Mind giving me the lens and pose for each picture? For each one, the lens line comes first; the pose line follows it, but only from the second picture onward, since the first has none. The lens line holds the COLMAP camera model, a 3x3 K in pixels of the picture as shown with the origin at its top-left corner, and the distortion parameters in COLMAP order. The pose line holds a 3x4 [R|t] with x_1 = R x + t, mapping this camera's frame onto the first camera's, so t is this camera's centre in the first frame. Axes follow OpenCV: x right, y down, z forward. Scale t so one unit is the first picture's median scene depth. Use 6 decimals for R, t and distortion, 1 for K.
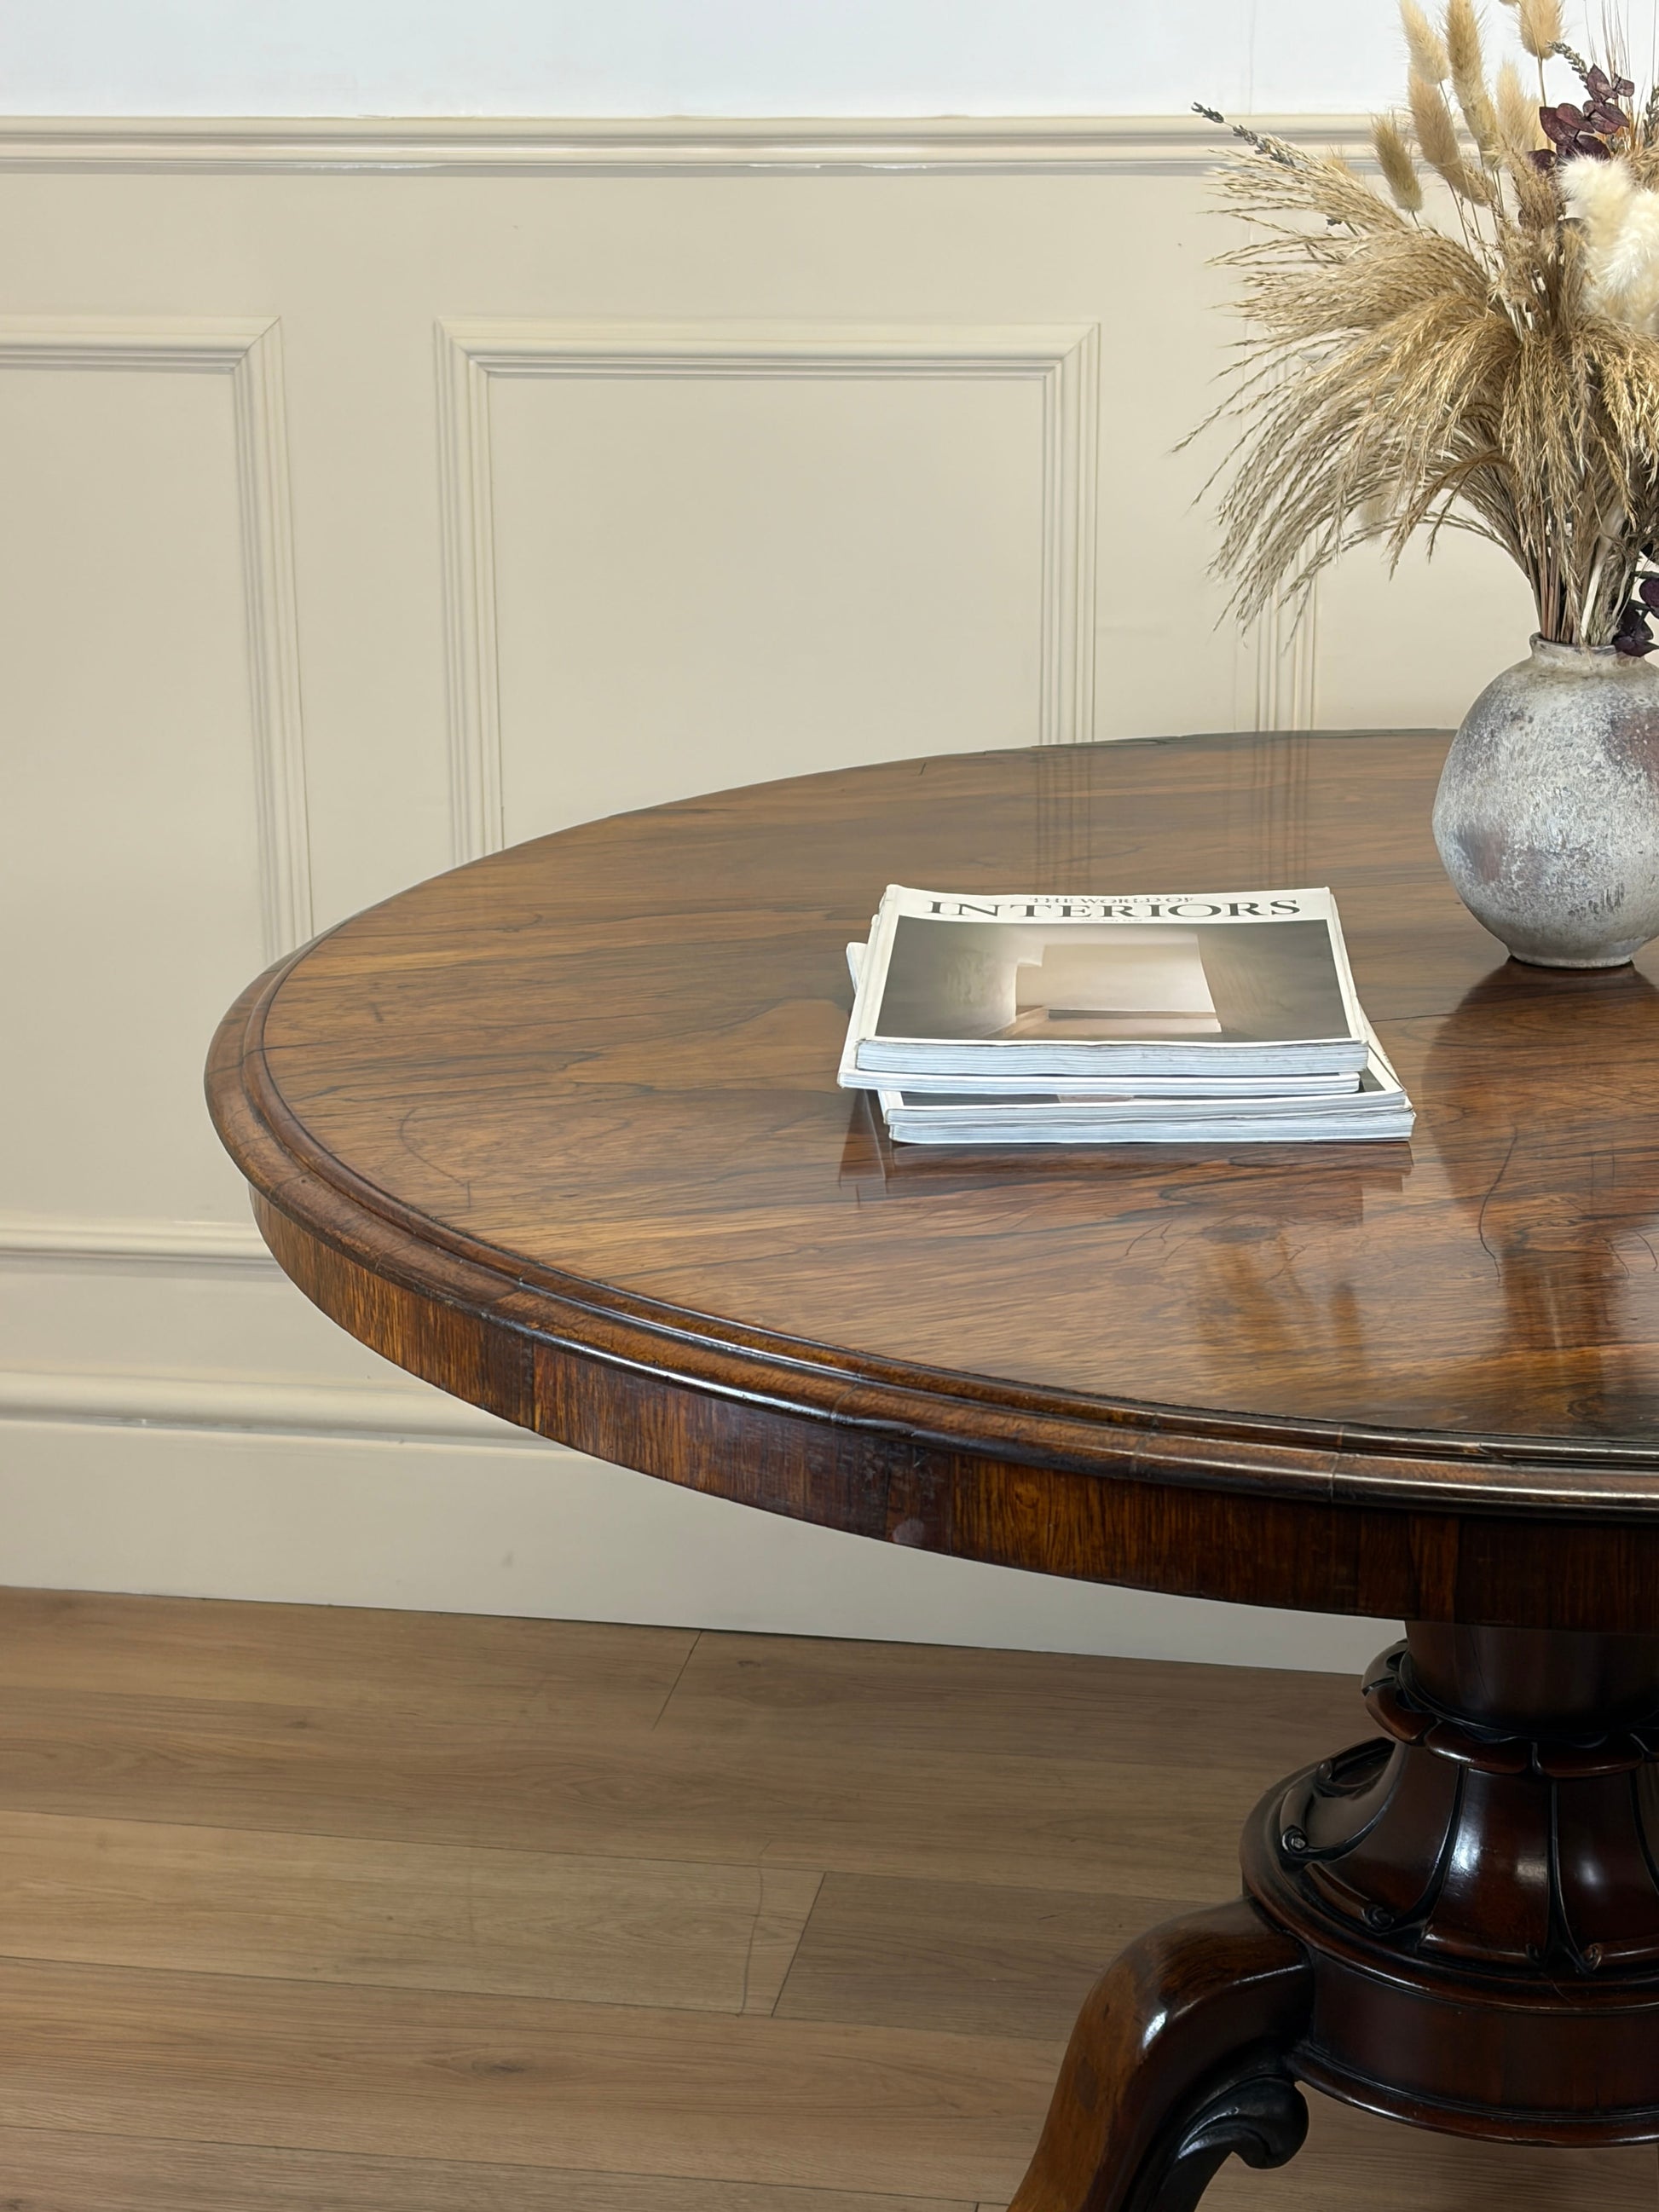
lens RADIAL K [[4147.0, 0, 827.1], [0, 4147.0, 1135.2], [0, 0, 1]] dist [0.182086, 0.000000]
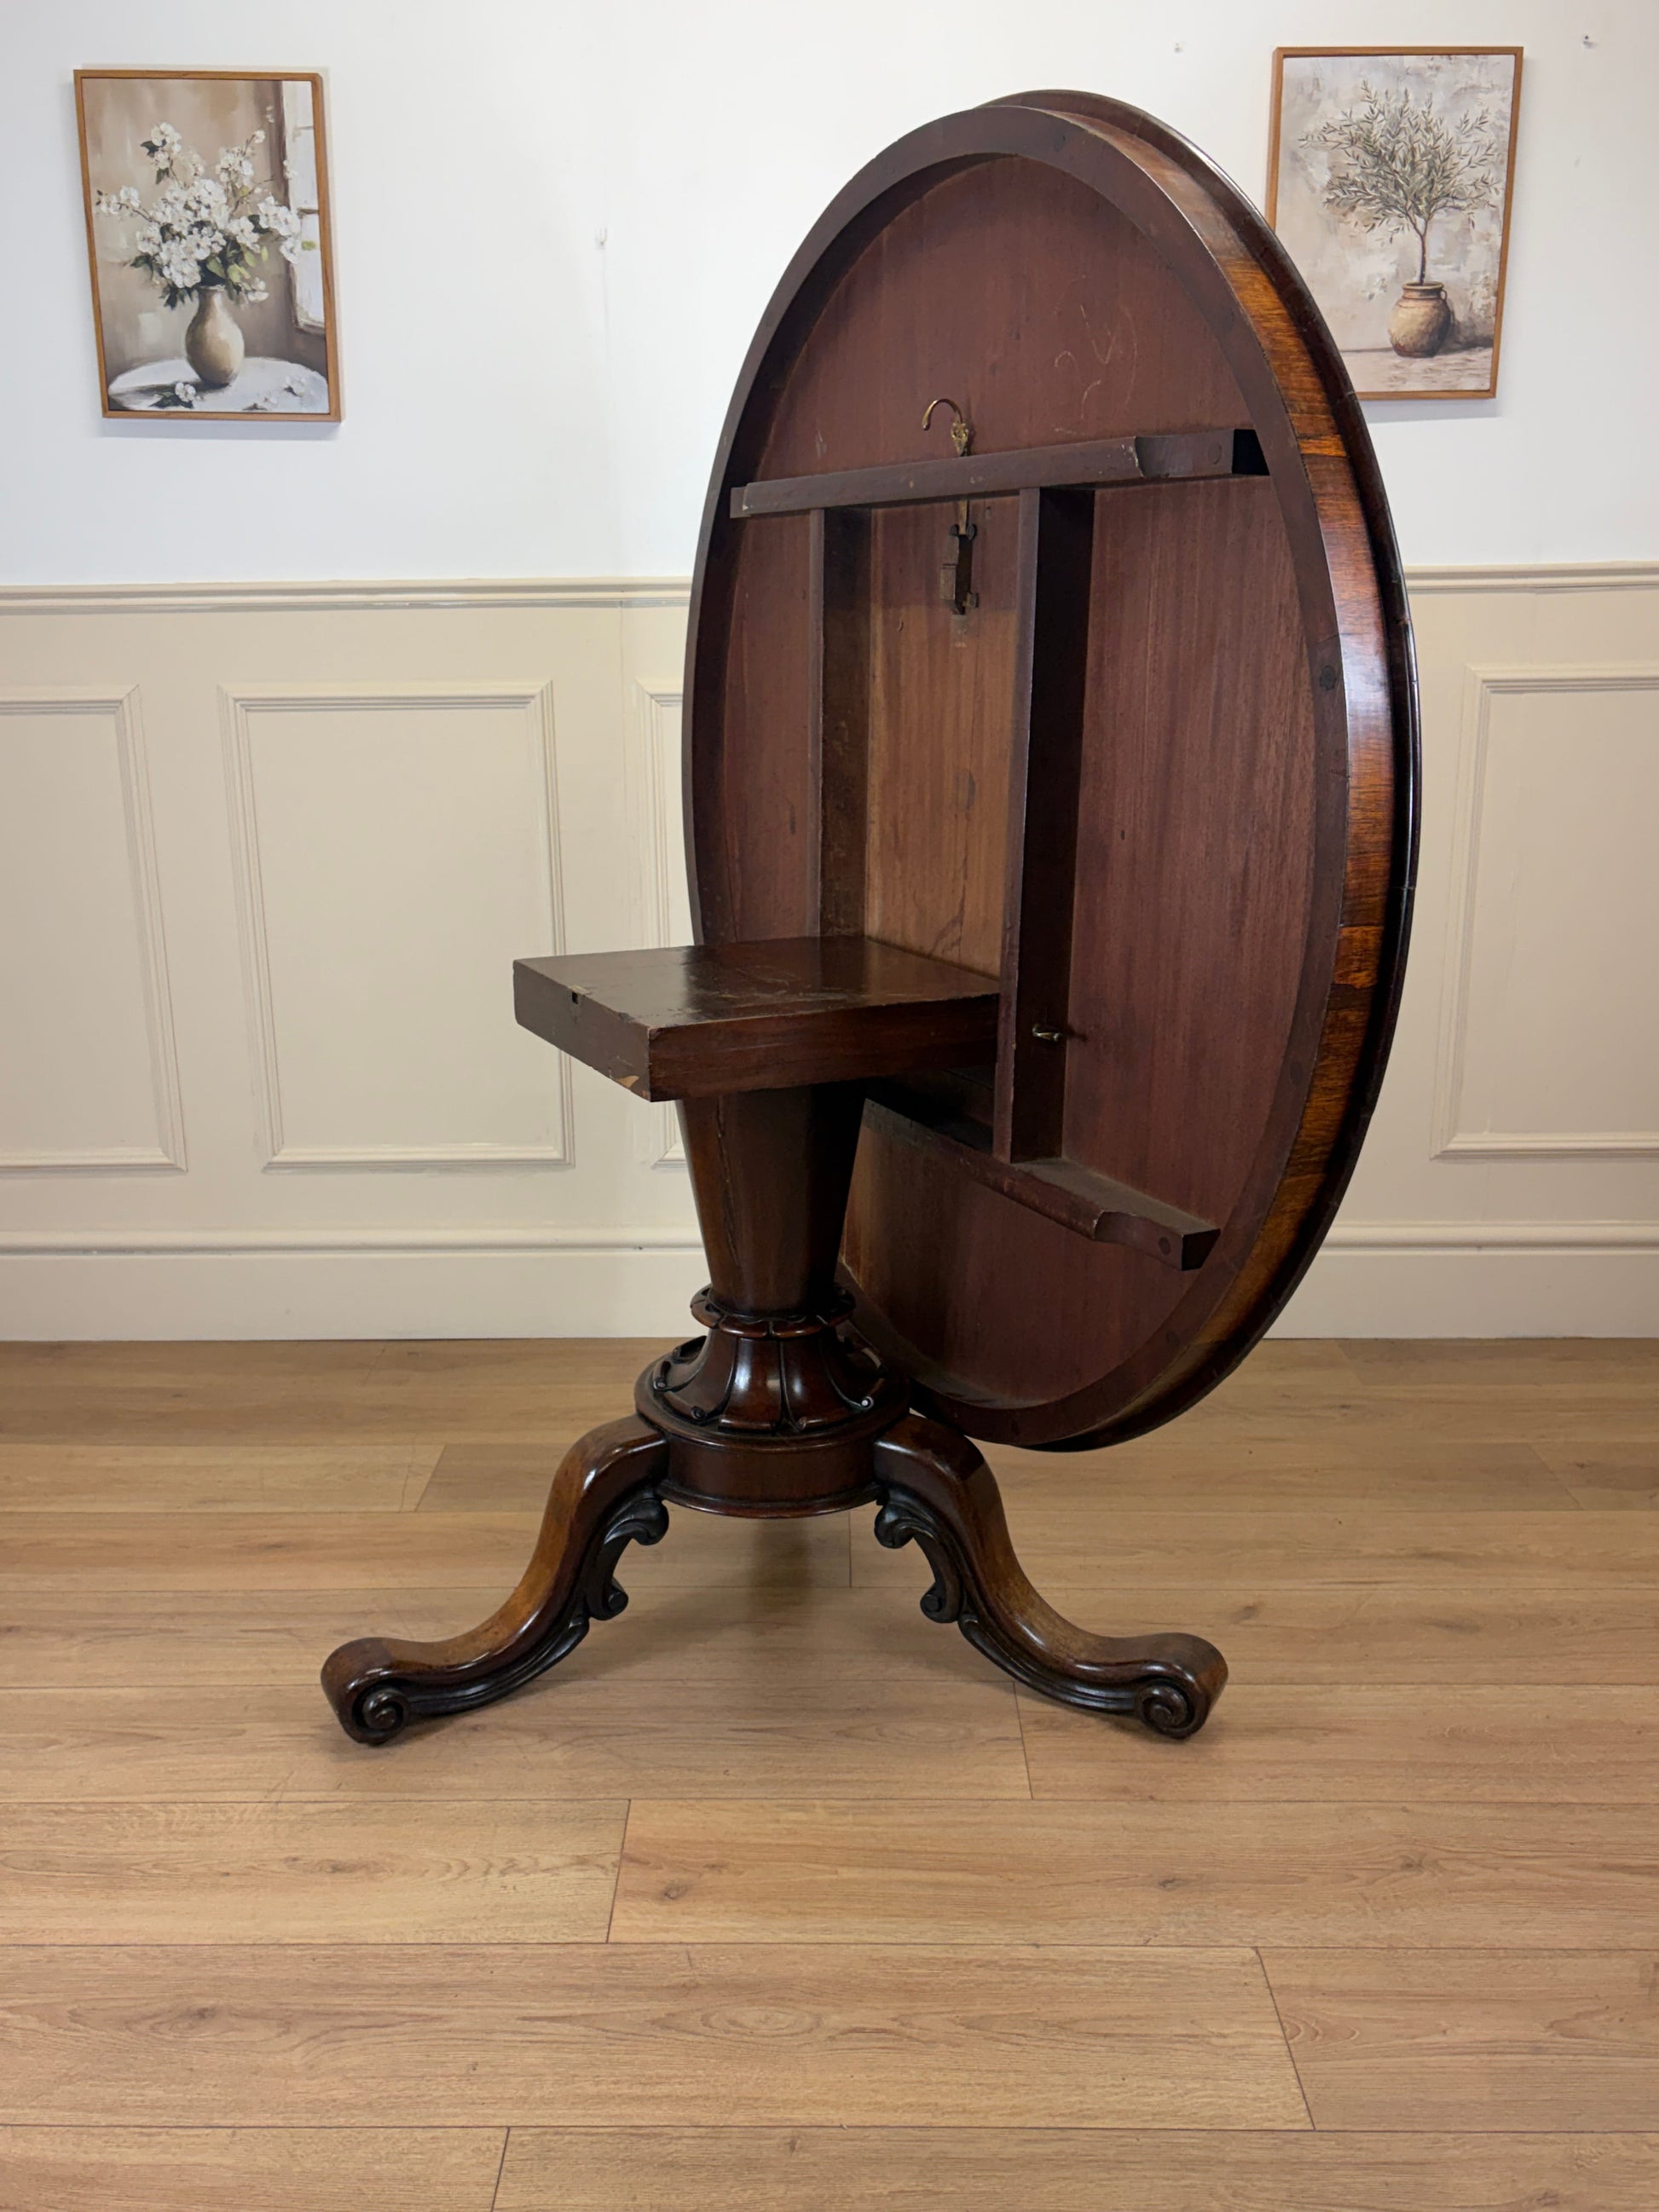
lens RADIAL K [[1946.0, 0, 803.4], [0, 1946.0, 1105.7], [0, 0, 1]] dist [0.041361, -0.005737]
pose [[0.987862, -0.042686, 0.149353, 0.047216], [0.048158, 0.998287, -0.033218, 0.070318], [-0.147679, 0.040007, 0.988226, 0.056659]]
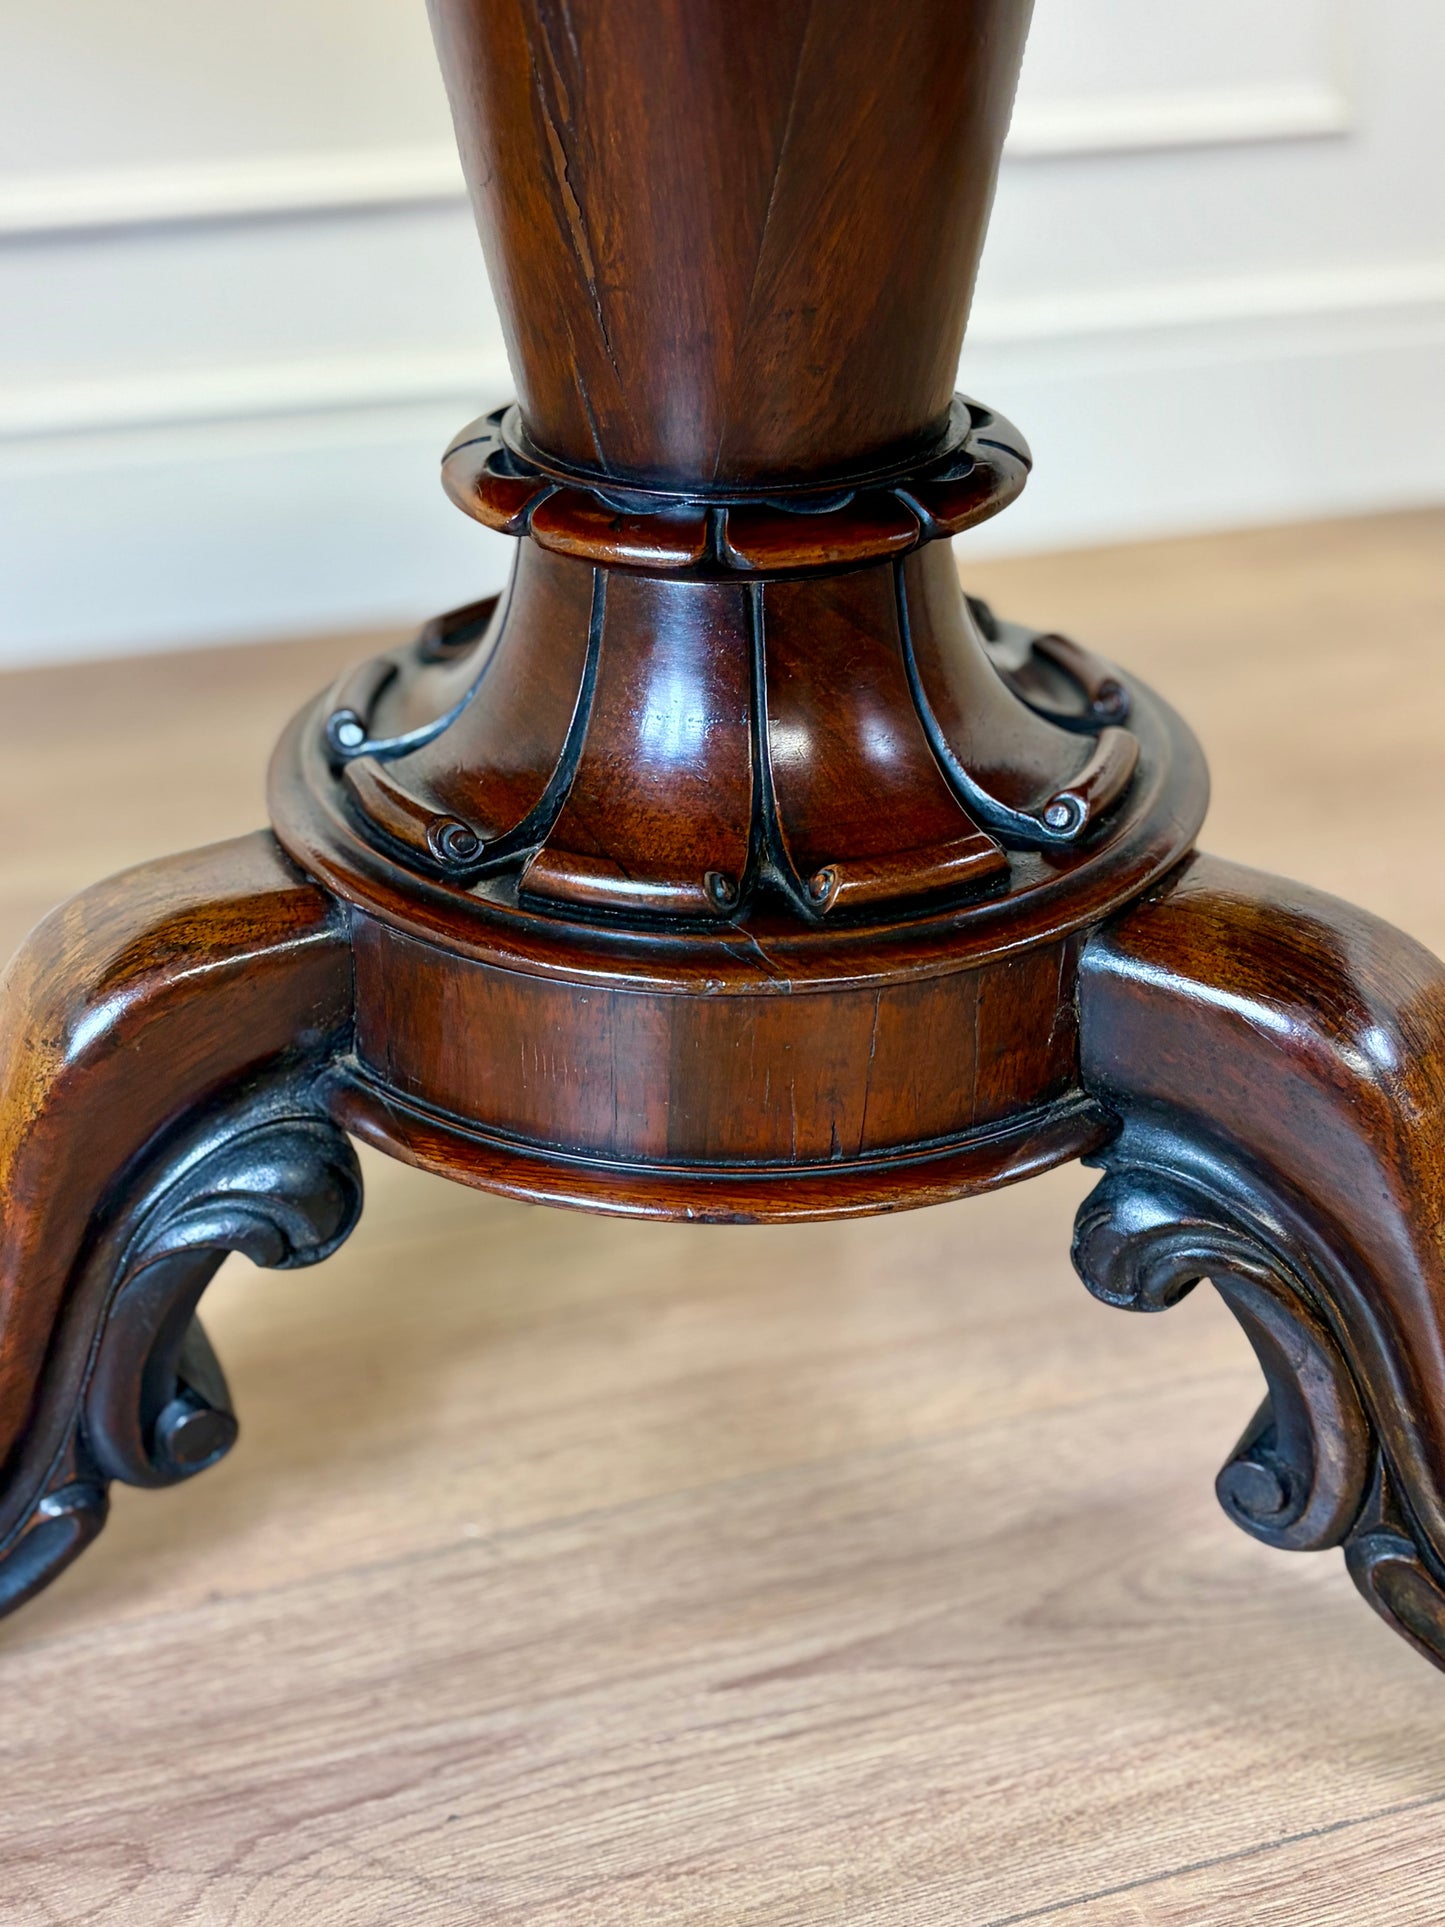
lens RADIAL K [[2334.5, 0, 706.0], [0, 2334.5, 984.7], [0, 0, 1]] dist [0.109311, 0.000000]
pose [[0.995597, -0.047365, 0.080884, 0.138128], [0.029664, 0.977794, 0.207457, 0.140601], [-0.088914, -0.204144, 0.974894, 0.683692]]
